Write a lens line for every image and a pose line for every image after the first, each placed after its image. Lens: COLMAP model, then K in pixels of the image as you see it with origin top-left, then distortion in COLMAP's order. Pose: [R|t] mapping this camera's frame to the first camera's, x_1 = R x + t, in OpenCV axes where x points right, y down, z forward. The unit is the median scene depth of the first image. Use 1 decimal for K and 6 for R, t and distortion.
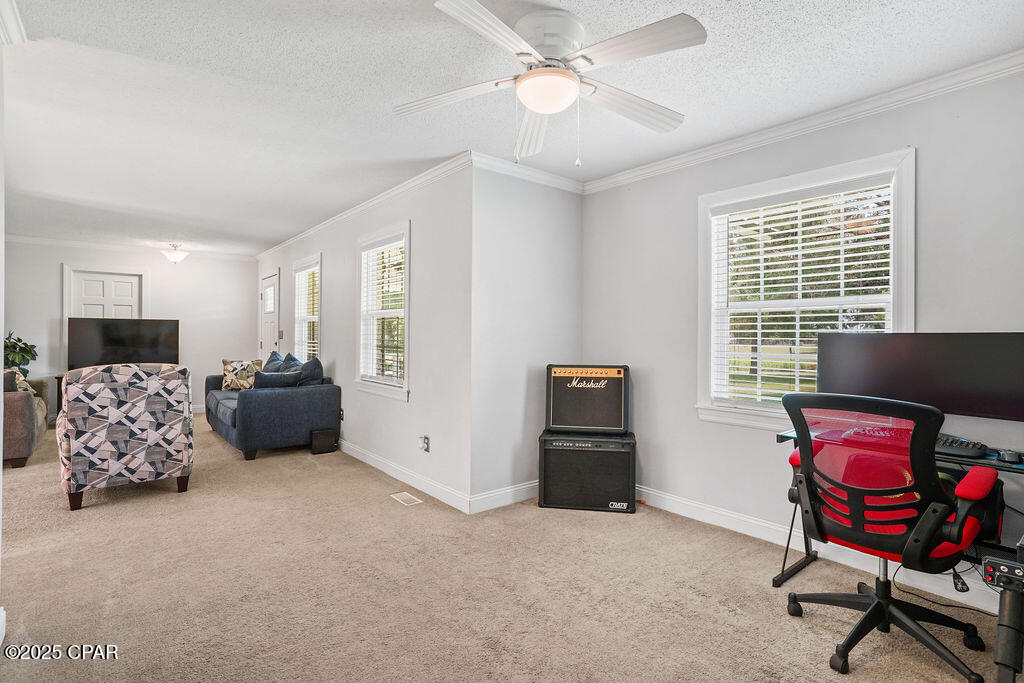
lens RADIAL K [[508.0, 0, 511.5], [0, 508.0, 334.6], [0, 0, 1]] dist [-0.026118, 0.010491]
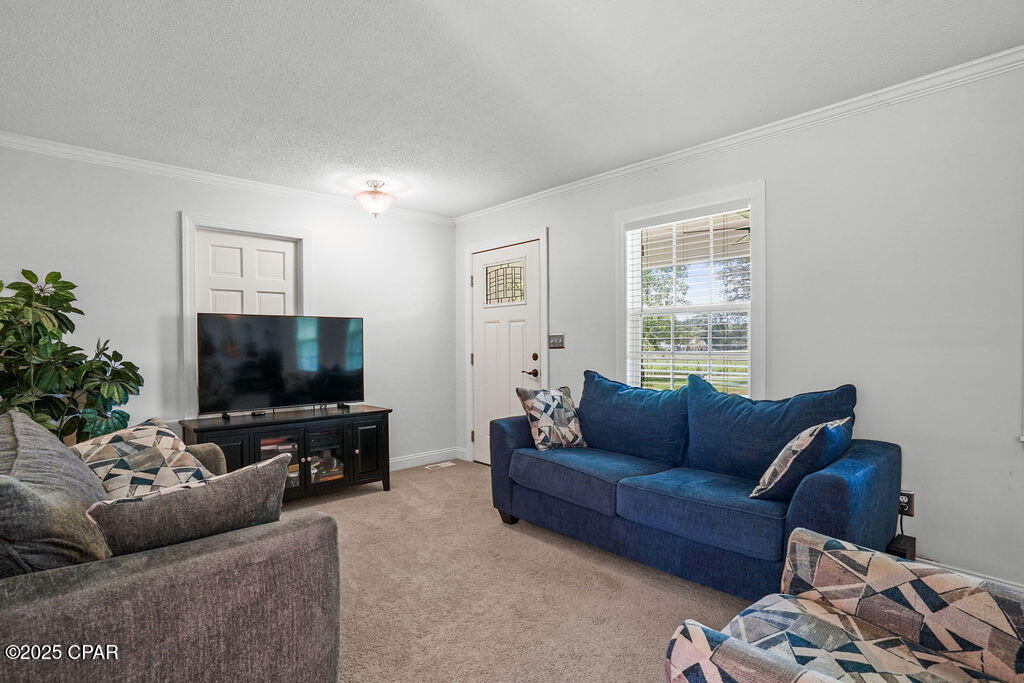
lens RADIAL K [[508.0, 0, 506.9], [0, 508.0, 348.0], [0, 0, 1]] dist [-0.026118, 0.010491]
pose [[0.997217, -0.008510, 0.074067, -0.633231], [0.007795, 0.999920, 0.009927, 0.000908], [-0.074146, -0.009322, 0.997204, 0.472357]]
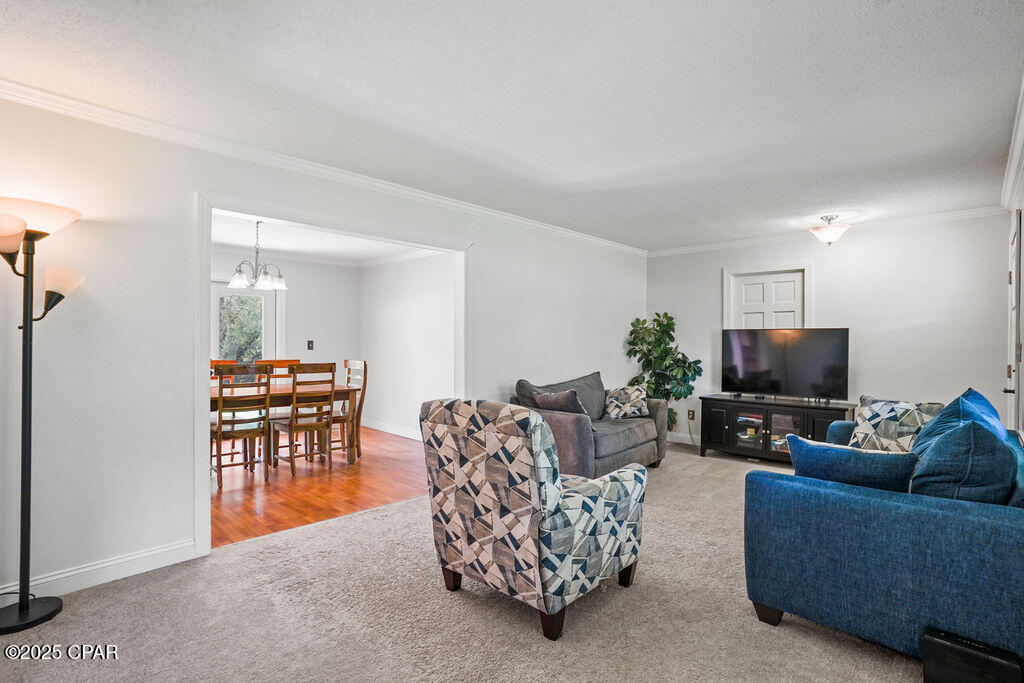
lens RADIAL K [[508.0, 0, 502.0], [0, 508.0, 341.0], [0, 0, 1]] dist [-0.026118, 0.010491]
pose [[0.129596, -0.005652, -0.991551, -0.066988], [-0.003925, 0.999973, -0.006213, -0.006955], [0.991559, 0.004697, 0.129570, 0.535615]]
